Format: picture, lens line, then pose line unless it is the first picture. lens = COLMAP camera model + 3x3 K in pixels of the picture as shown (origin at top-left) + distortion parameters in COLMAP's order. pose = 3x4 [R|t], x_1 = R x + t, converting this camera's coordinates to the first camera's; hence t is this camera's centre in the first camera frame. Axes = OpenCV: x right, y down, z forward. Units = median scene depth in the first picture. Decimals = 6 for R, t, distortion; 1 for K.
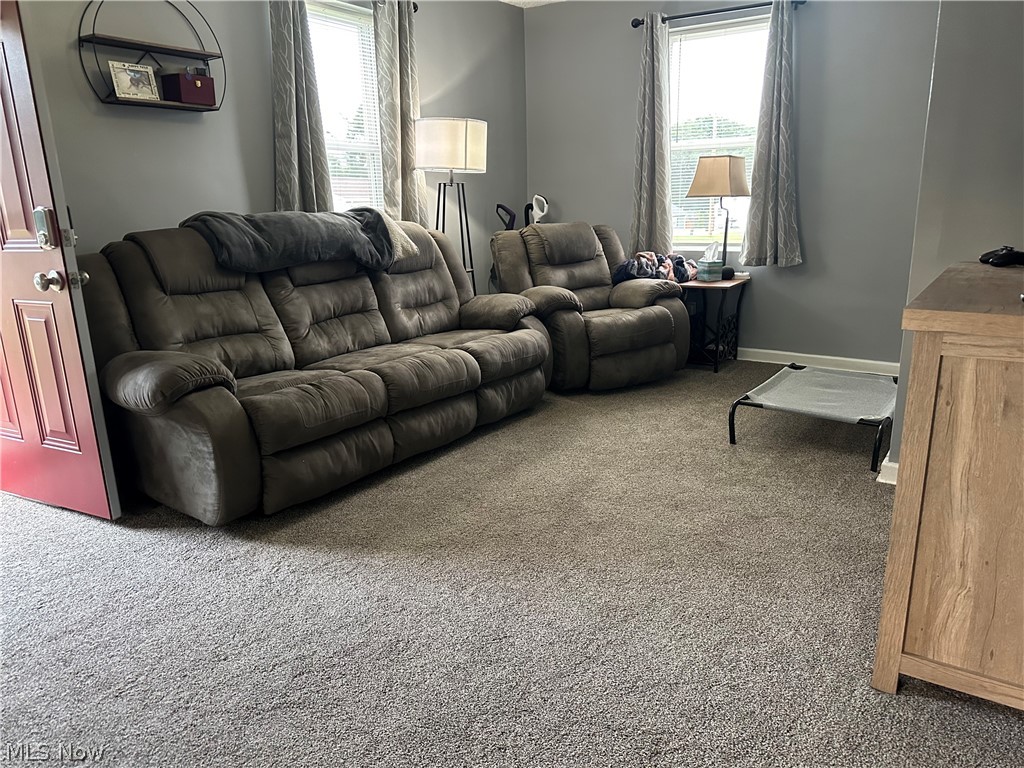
lens RADIAL K [[715.5, 0, 512.0], [0, 715.5, 384.0], [0, 0, 1]] dist [-0.001858, -0.001656]
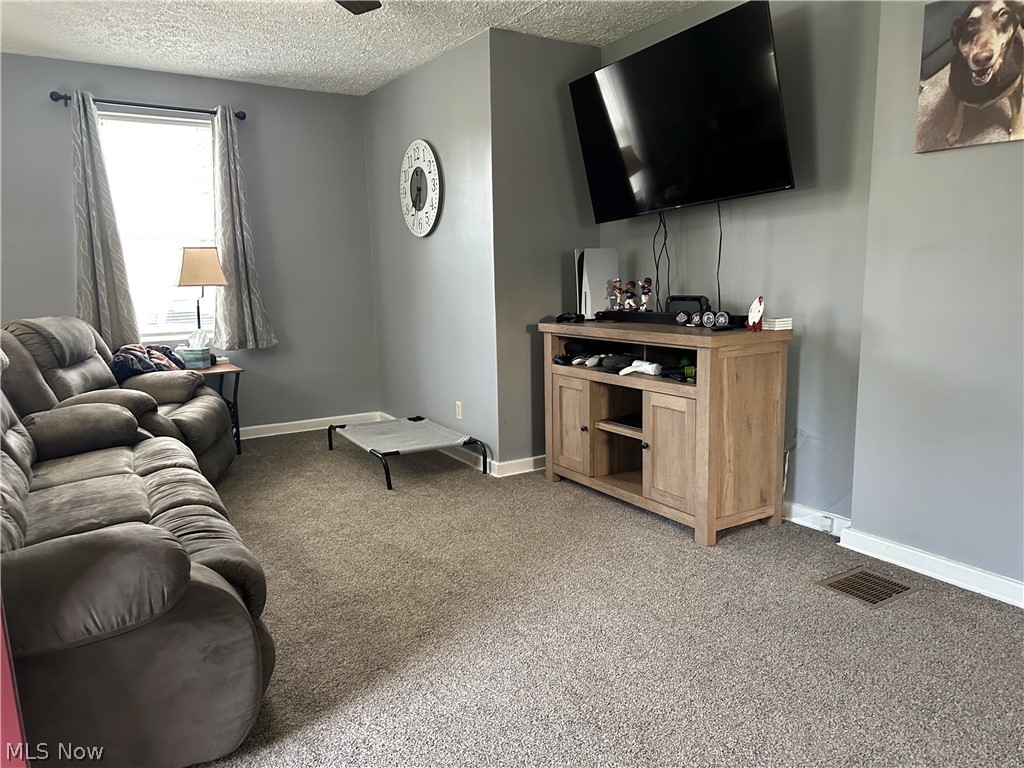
lens RADIAL K [[701.7, 0, 512.0], [0, 701.7, 384.0], [0, 0, 1]] dist [0.001568, -0.002590]
pose [[0.418055, -0.133440, 0.898568, -0.509714], [0.239167, 0.970423, 0.032839, -0.061916], [-0.876373, 0.201179, 0.437605, 0.235405]]
